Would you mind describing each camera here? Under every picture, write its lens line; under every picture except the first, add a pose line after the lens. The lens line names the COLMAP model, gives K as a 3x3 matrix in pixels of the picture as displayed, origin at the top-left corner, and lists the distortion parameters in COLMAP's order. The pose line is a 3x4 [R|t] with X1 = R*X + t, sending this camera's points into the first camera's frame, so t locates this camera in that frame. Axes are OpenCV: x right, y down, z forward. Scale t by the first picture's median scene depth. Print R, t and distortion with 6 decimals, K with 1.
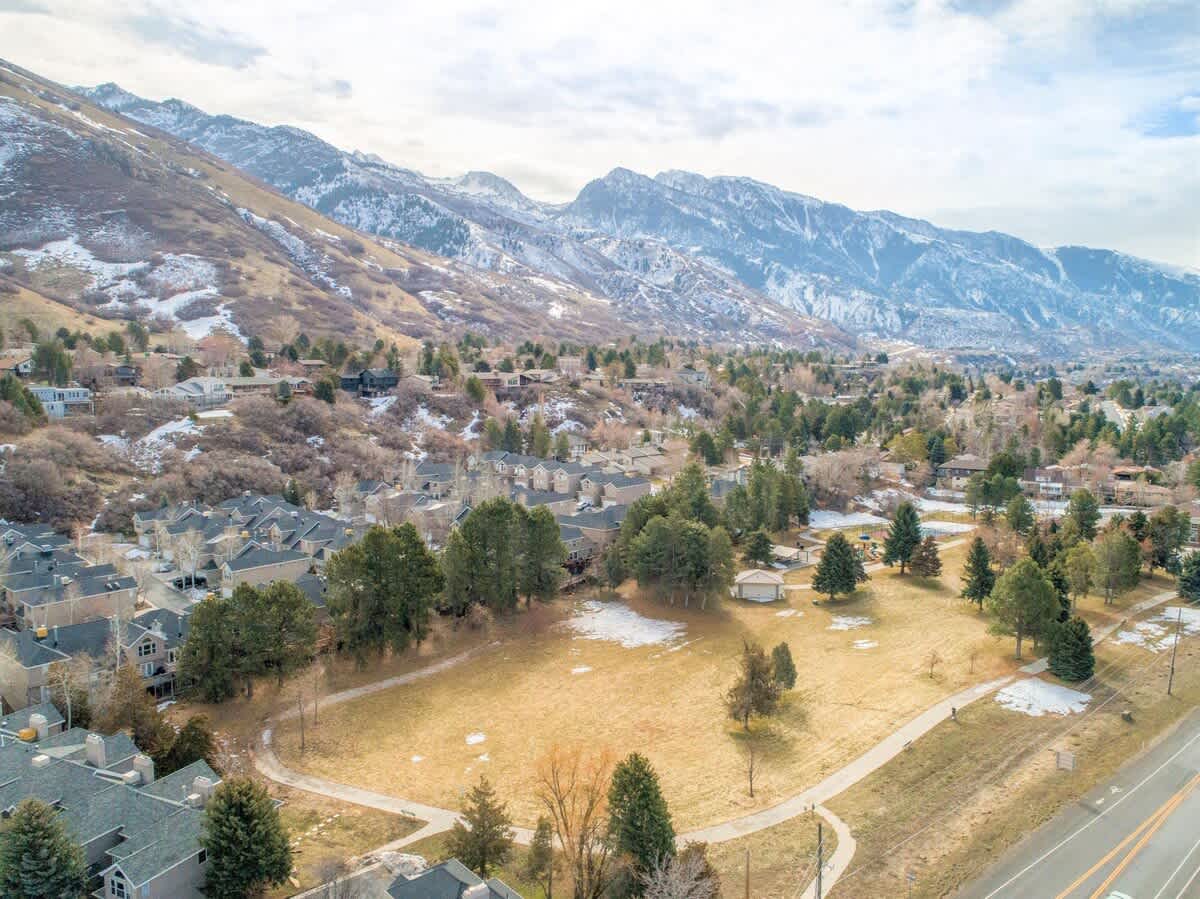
lens RADIAL K [[907.4, 0, 600.0], [0, 907.4, 449.5], [0, 0, 1]] dist [0.000247, -0.000274]
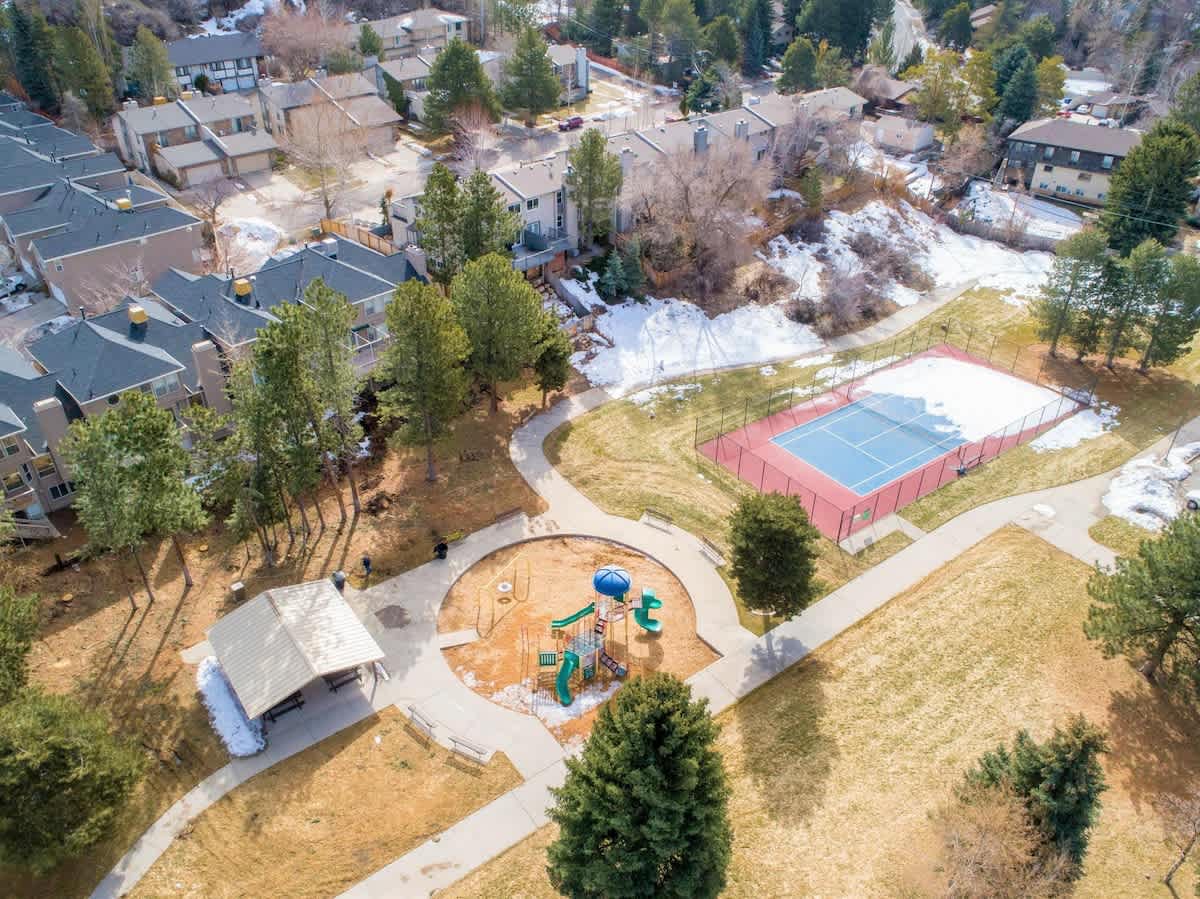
lens RADIAL K [[907.4, 0, 600.0], [0, 907.4, 449.5], [0, 0, 1]] dist [0.000247, -0.000274]
pose [[0.997346, 0.046077, -0.056381, 0.210792], [-0.014491, 0.884425, 0.466457, -0.050122], [0.071357, -0.464401, 0.882745, 0.537476]]
